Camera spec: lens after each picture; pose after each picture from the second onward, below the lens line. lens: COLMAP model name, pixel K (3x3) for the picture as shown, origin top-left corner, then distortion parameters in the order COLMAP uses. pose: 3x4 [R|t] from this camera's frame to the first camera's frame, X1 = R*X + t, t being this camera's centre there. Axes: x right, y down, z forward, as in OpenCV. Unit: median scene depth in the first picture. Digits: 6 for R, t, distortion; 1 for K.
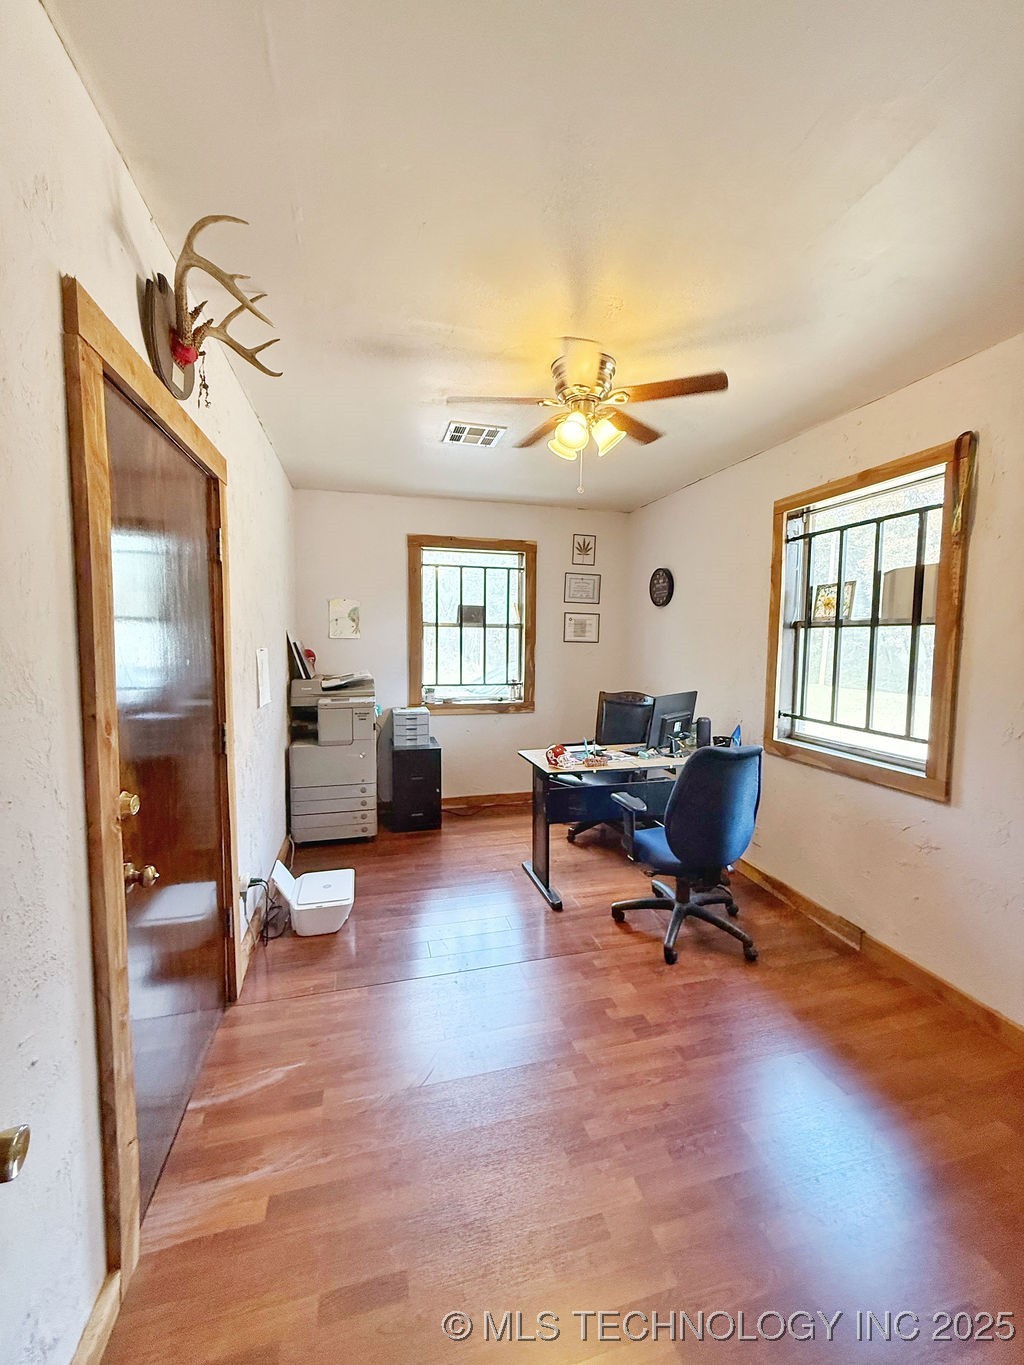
lens RADIAL K [[542.5, 0, 513.2], [0, 542.5, 680.3], [0, 0, 1]] dist [0.001838, 0.000249]
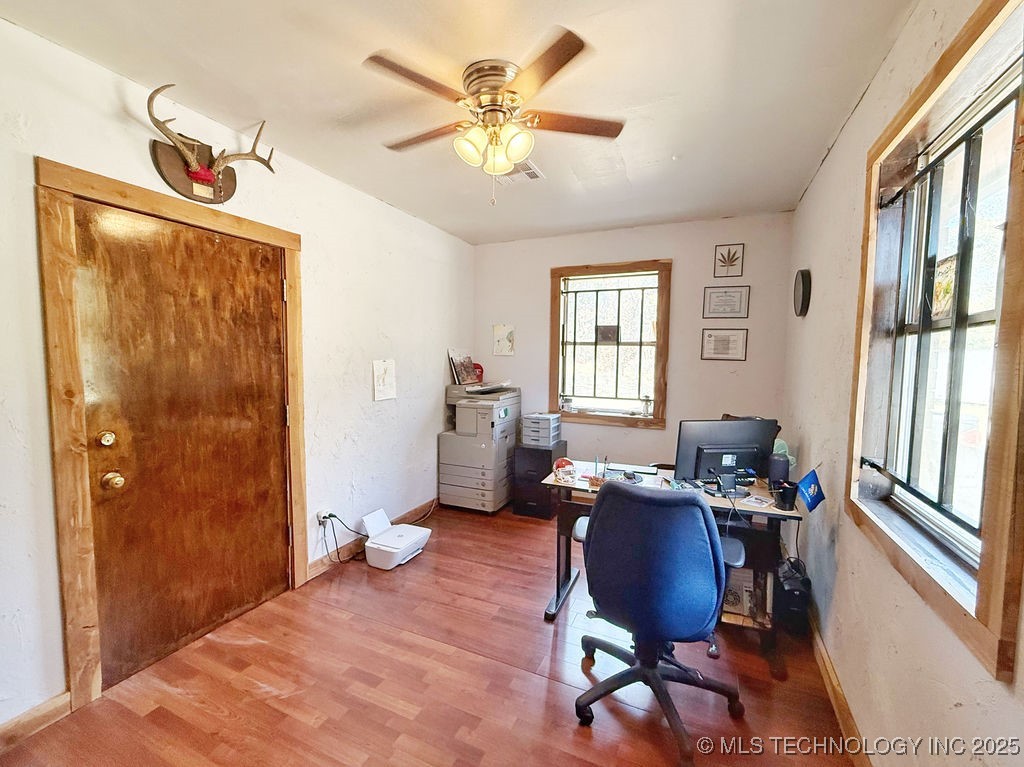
lens RADIAL K [[436.2, 0, 510.6], [0, 436.2, 384.6], [0, 0, 1]] dist [0.000137, 0.000436]
pose [[0.770519, 0.042317, -0.636011, 0.343609], [-0.057646, 0.998331, -0.003415, -0.004604], [0.634805, 0.039295, 0.771672, 0.205195]]
